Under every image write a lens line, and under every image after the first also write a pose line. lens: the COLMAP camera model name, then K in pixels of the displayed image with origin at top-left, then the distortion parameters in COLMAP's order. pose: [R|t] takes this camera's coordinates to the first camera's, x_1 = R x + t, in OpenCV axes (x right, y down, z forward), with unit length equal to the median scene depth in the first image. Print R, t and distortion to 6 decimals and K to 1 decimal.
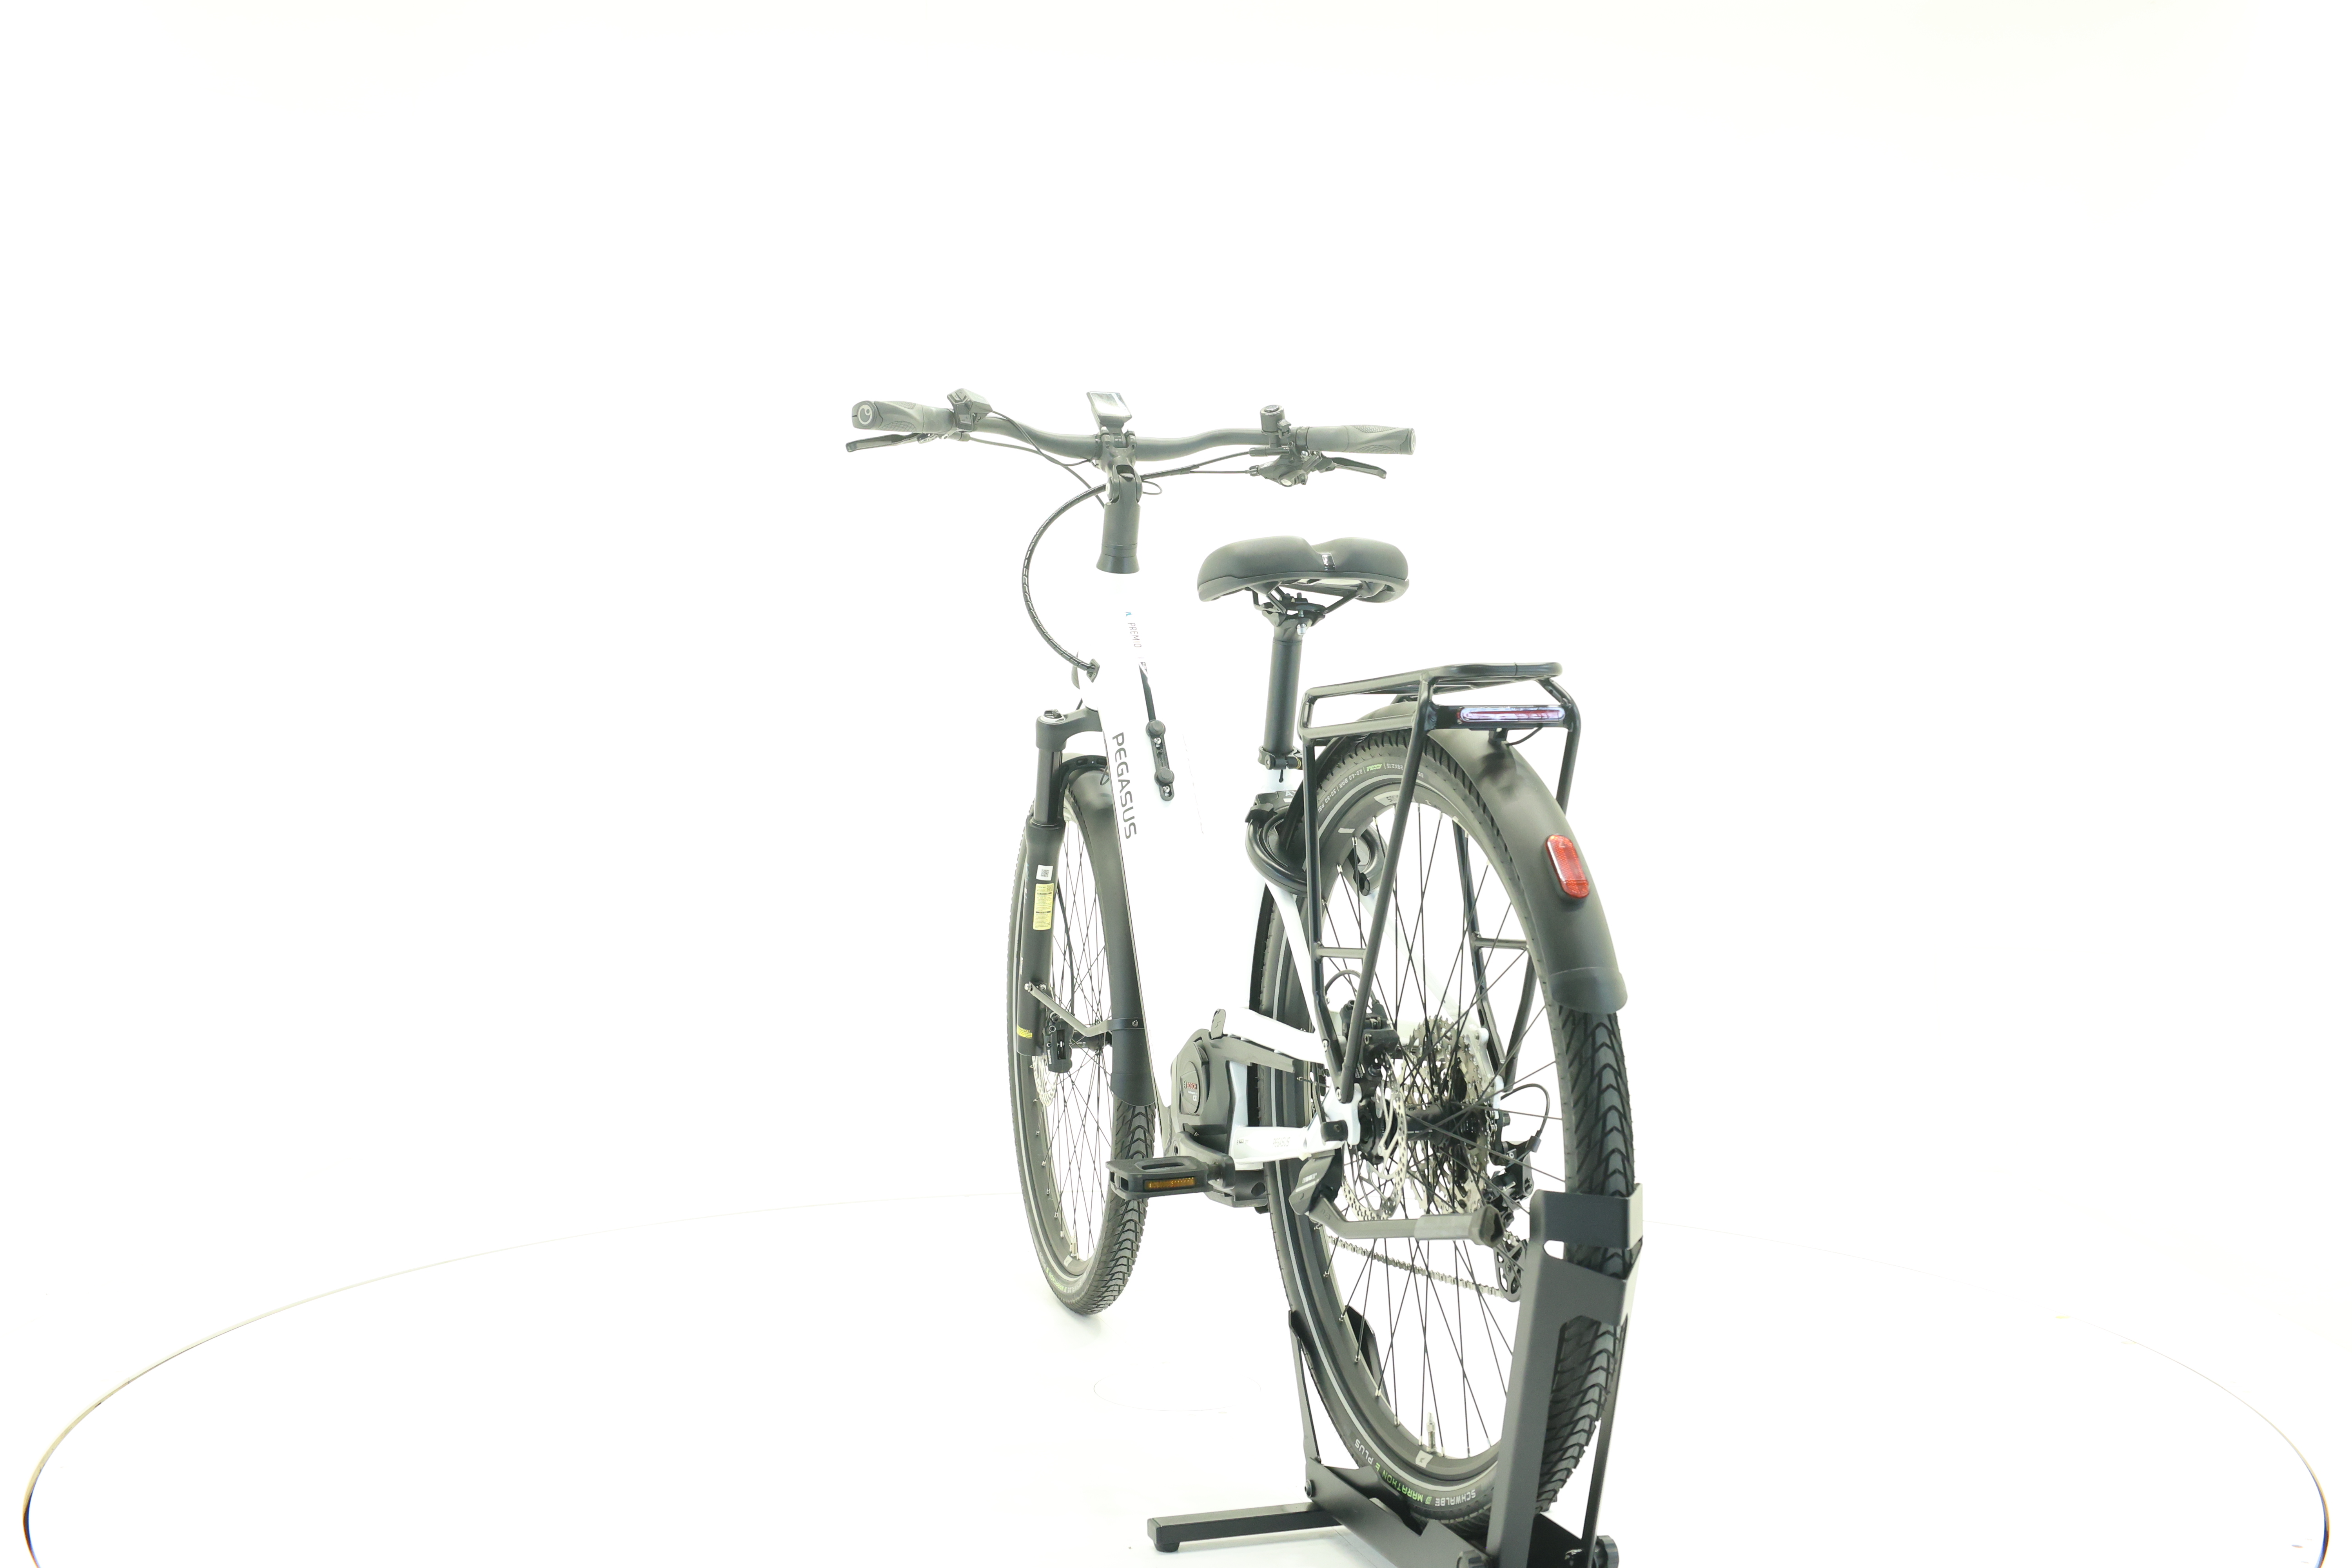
lens RADIAL K [[2483.5, 0, 1174.8], [0, 2483.5, 735.4], [0, 0, 1]] dist [-0.007328, 0.014287]
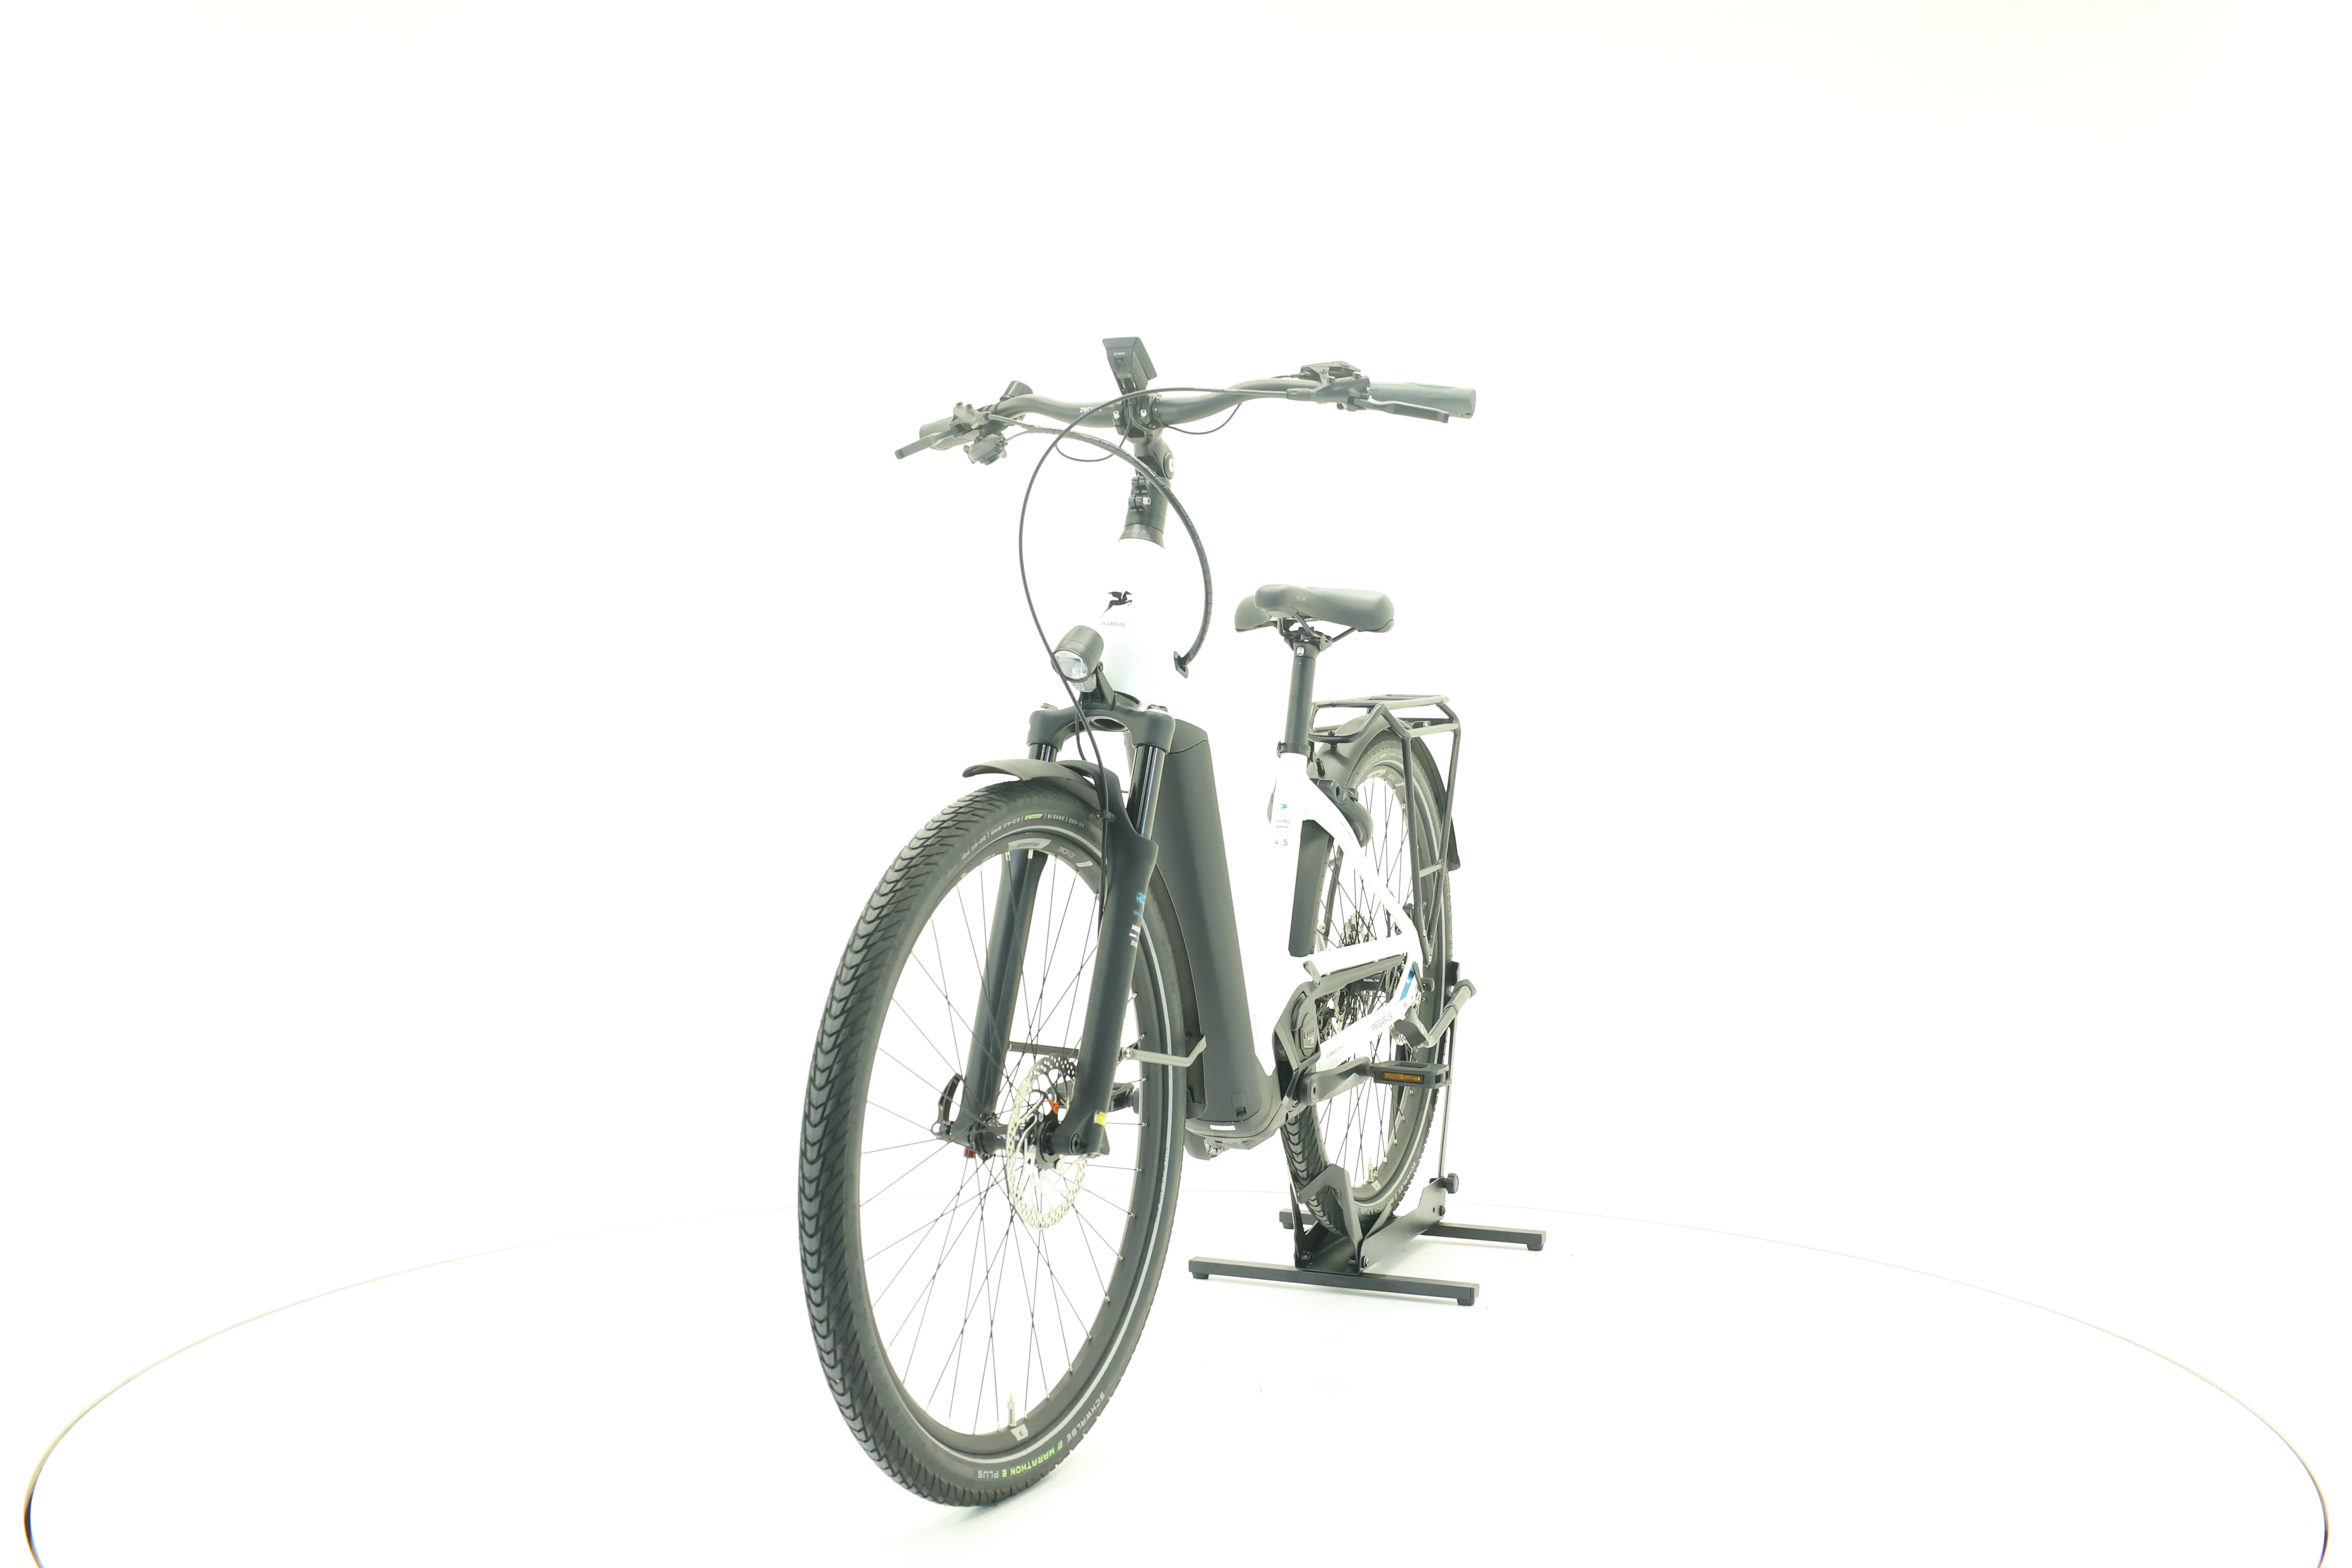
lens RADIAL K [[2483.5, 0, 1174.8], [0, 2483.5, 735.4], [0, 0, 1]] dist [-0.007328, 0.014287]
pose [[-0.753773, -0.005661, 0.657111, -0.647985], [-0.004627, 0.999984, 0.003307, -0.003175], [-0.657119, -0.000548, -0.753787, 1.739887]]
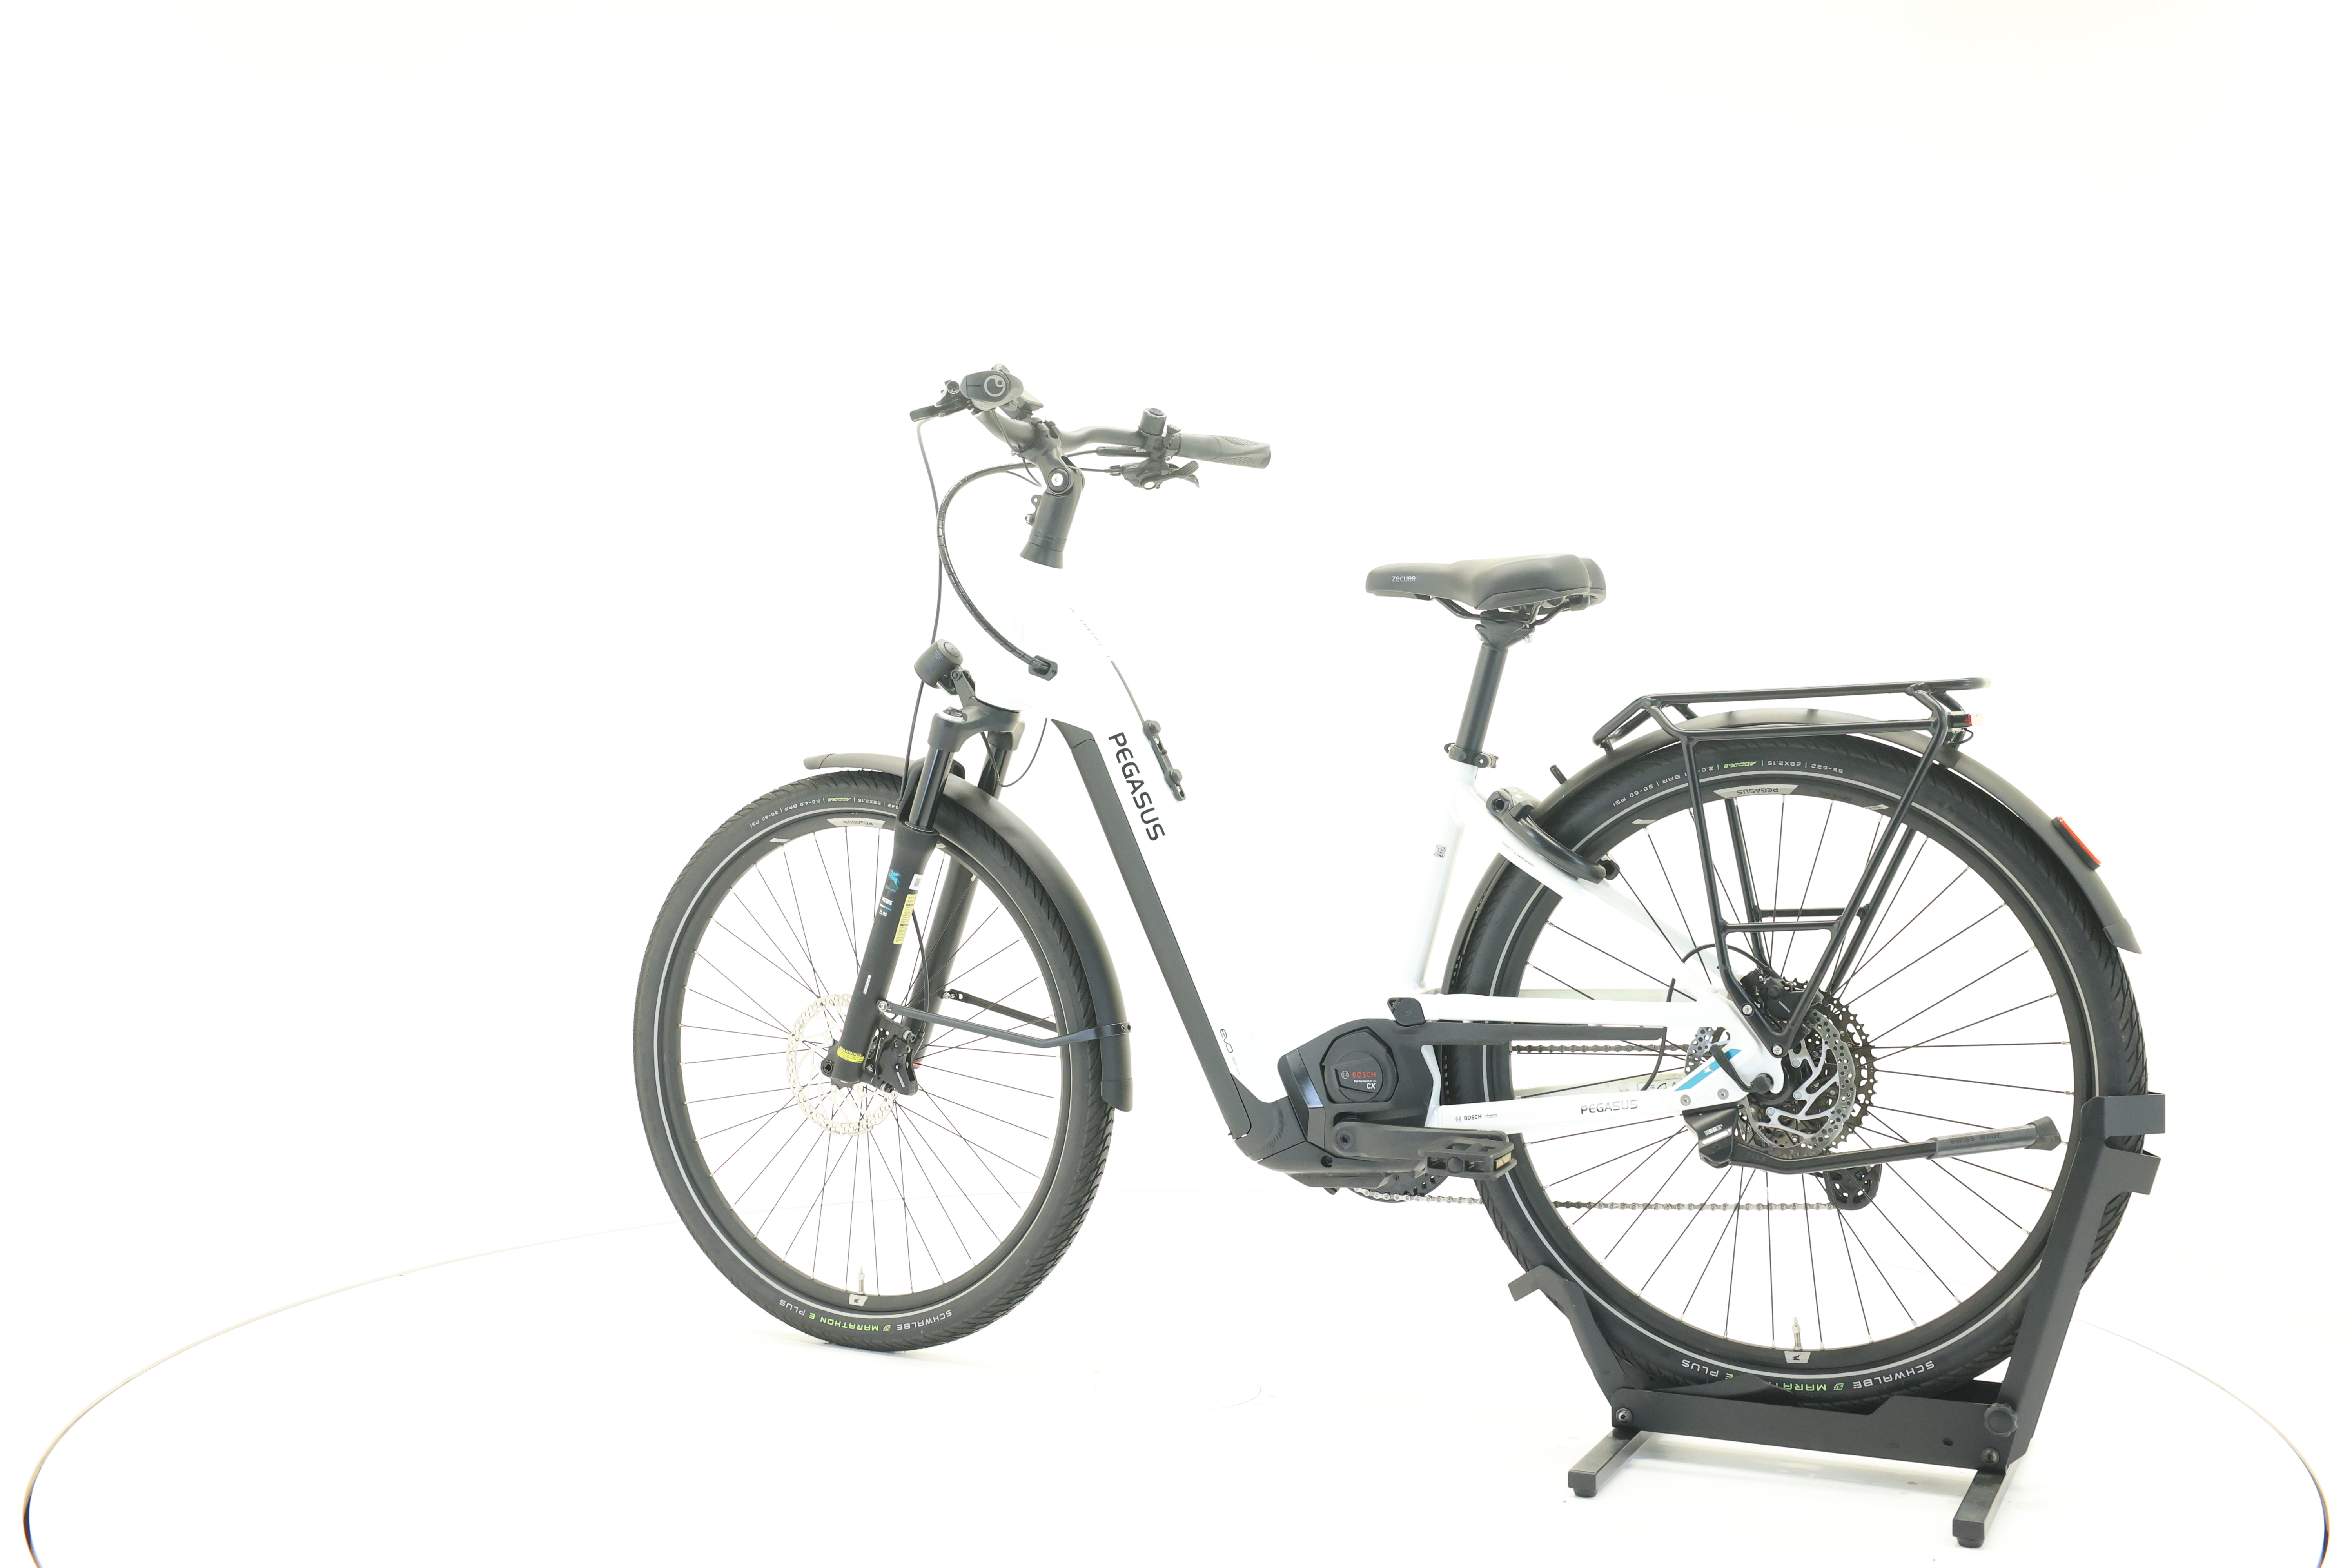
lens RADIAL K [[2483.5, 0, 1174.8], [0, 2483.5, 735.4], [0, 0, 1]] dist [-0.007328, 0.014287]
pose [[0.690073, -0.000436, 0.723739, -0.716631], [-0.001441, 0.999997, 0.001977, -0.001927], [-0.723738, -0.002408, 0.690071, 0.309035]]
